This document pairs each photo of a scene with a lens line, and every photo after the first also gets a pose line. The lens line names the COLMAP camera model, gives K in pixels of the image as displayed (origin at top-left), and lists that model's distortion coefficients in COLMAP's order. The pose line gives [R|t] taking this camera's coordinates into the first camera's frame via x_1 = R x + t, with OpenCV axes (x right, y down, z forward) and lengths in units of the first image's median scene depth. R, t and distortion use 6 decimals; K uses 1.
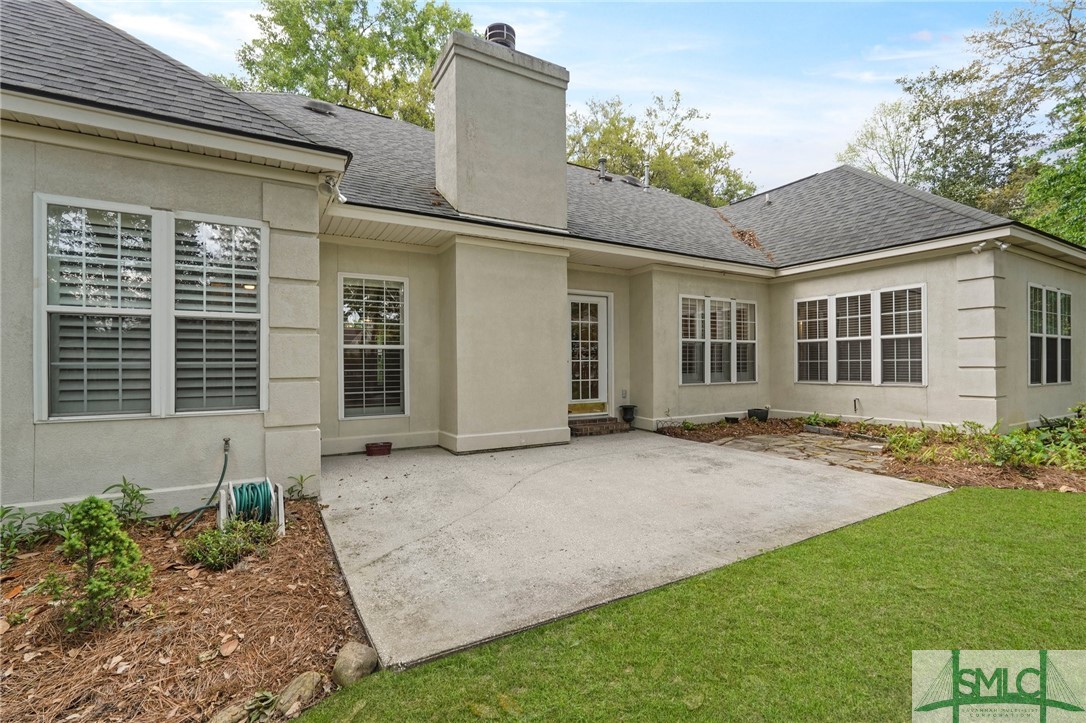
lens RADIAL K [[481.6, 0, 536.4], [0, 481.6, 363.1], [0, 0, 1]] dist [-0.013389, 0.003909]
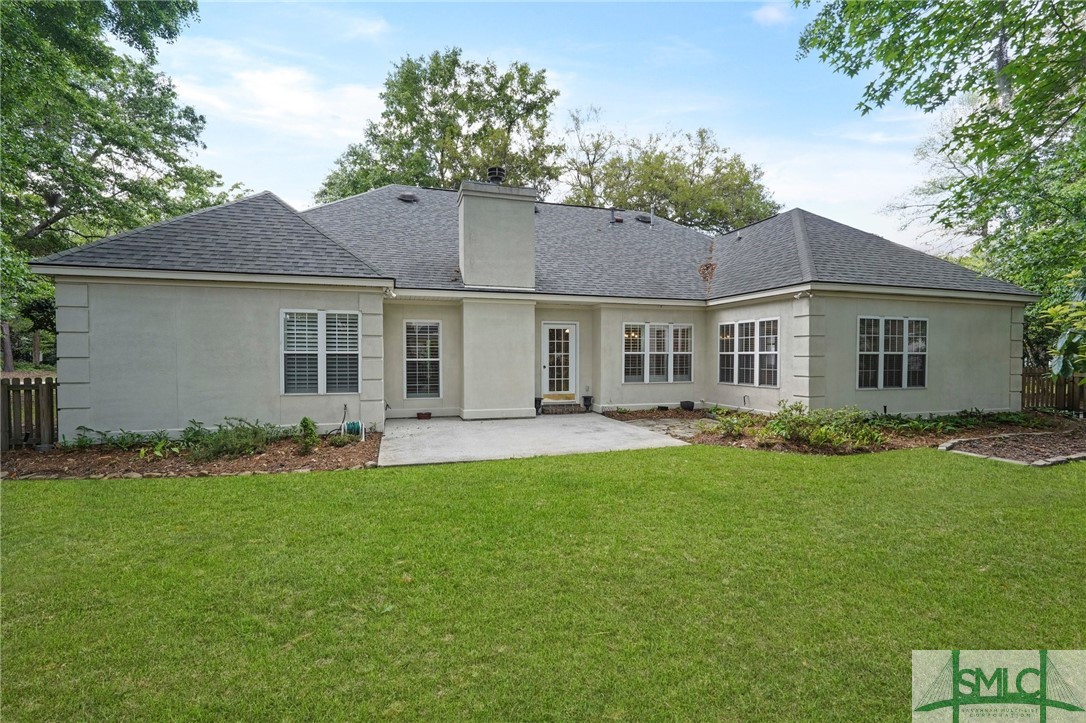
lens RADIAL K [[481.6, 0, 536.4], [0, 481.6, 360.7], [0, 0, 1]] dist [-0.013389, 0.003909]
pose [[0.972756, 0.009358, -0.231644, 0.423468], [-0.005233, 0.999817, 0.018413, -0.055921], [0.231774, -0.016699, 0.972626, -0.562170]]
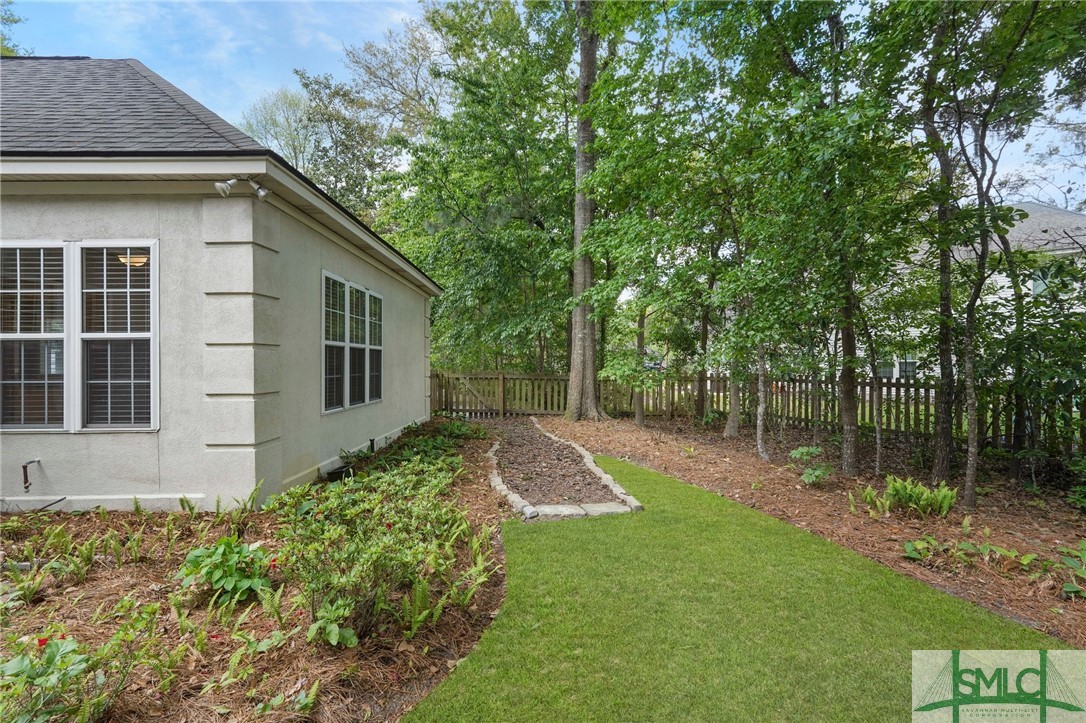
lens RADIAL K [[481.6, 0, 538.6], [0, 481.6, 365.0], [0, 0, 1]] dist [-0.013389, 0.003909]
pose [[0.487628, -0.000347, 0.873051, 0.535270], [-0.005578, 0.999978, 0.003513, -0.028952], [-0.873034, -0.006583, 0.487616, 0.346051]]
